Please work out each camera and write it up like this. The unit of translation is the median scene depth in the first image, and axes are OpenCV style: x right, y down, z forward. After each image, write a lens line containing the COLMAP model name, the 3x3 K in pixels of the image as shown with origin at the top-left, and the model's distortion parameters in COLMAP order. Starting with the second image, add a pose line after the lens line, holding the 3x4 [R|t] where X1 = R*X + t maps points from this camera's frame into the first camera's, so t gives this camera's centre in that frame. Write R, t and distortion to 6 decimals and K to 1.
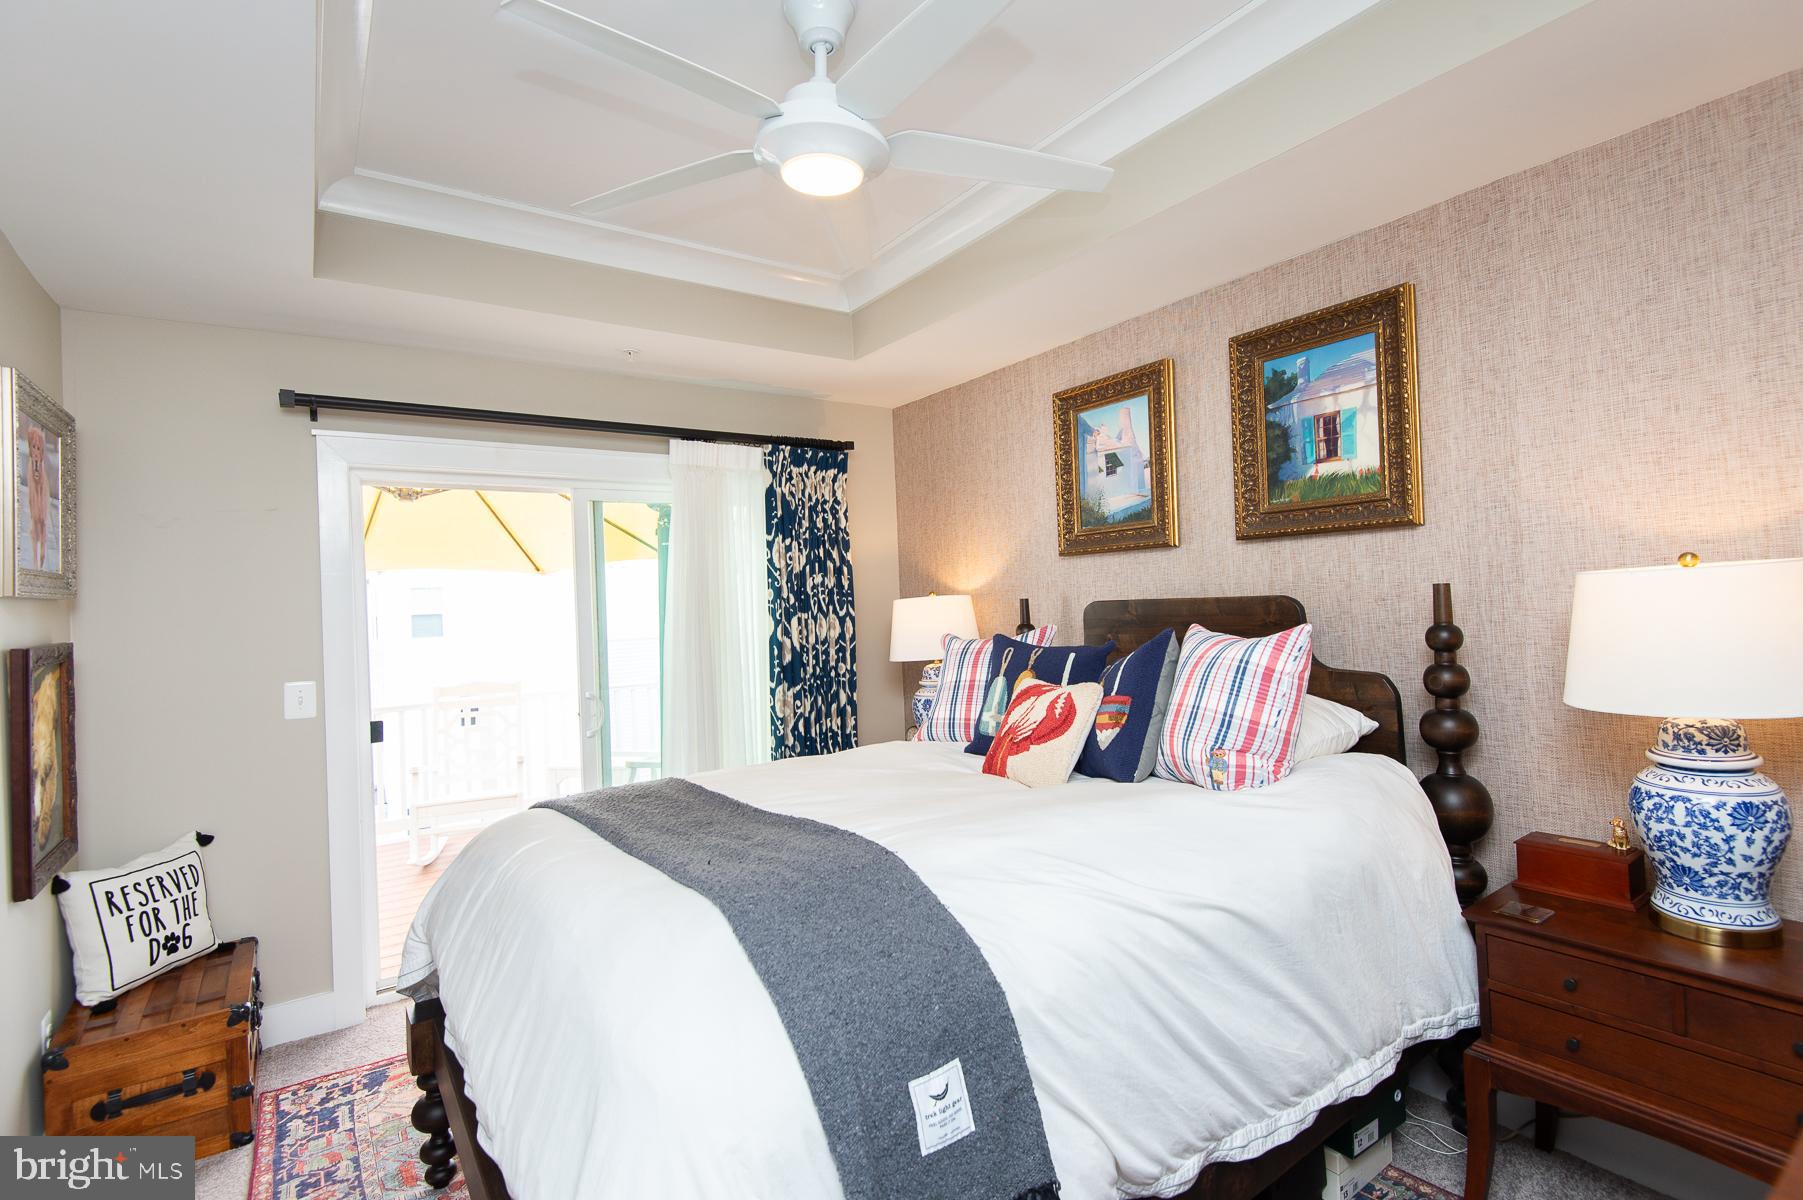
lens RADIAL K [[833.8, 0, 915.9], [0, 833.8, 596.7], [0, 0, 1]] dist [0.032432, -0.019712]
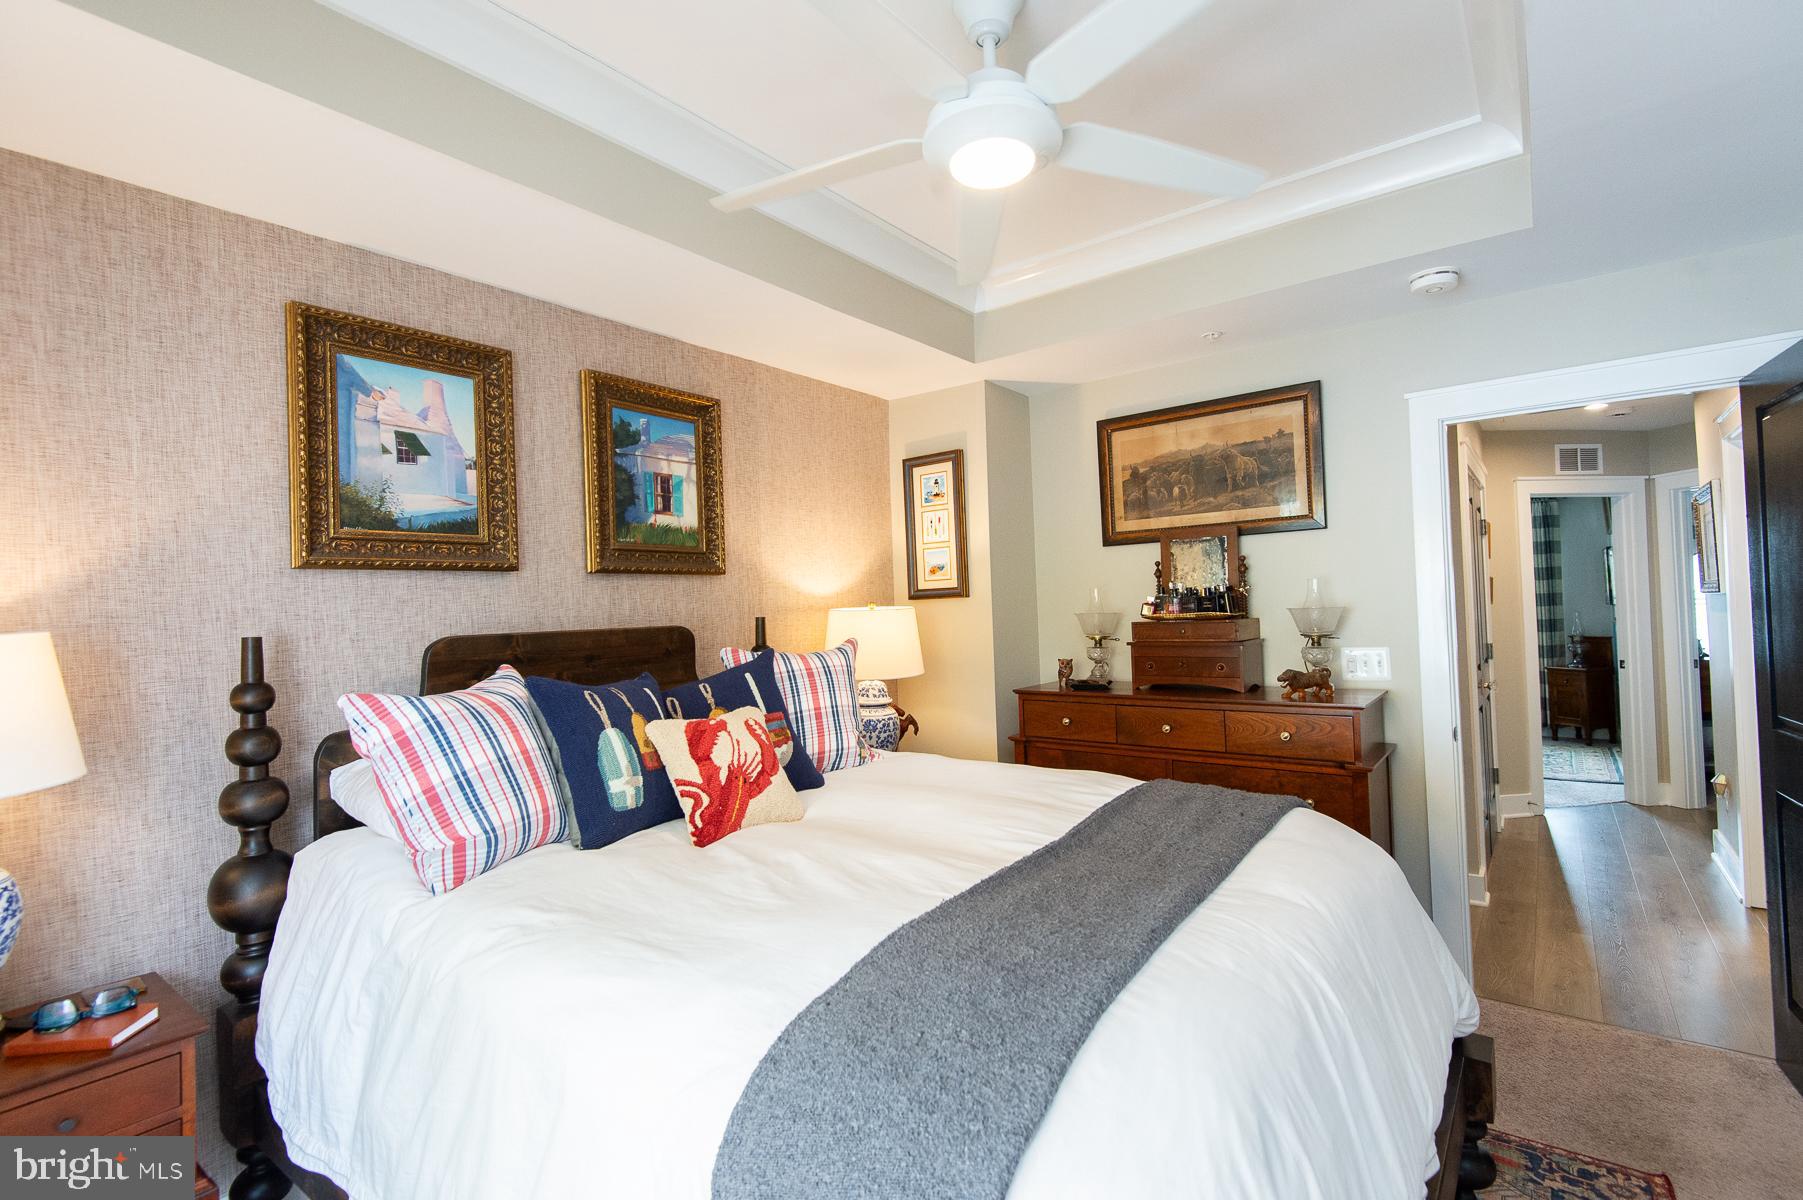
lens RADIAL K [[833.8, 0, 915.8], [0, 833.8, 598.1], [0, 0, 1]] dist [0.032432, -0.019712]
pose [[-0.292760, 0.063043, 0.954105, -0.677061], [0.041683, 0.997717, -0.053135, 0.031757], [-0.955277, 0.024214, -0.294720, 0.938300]]
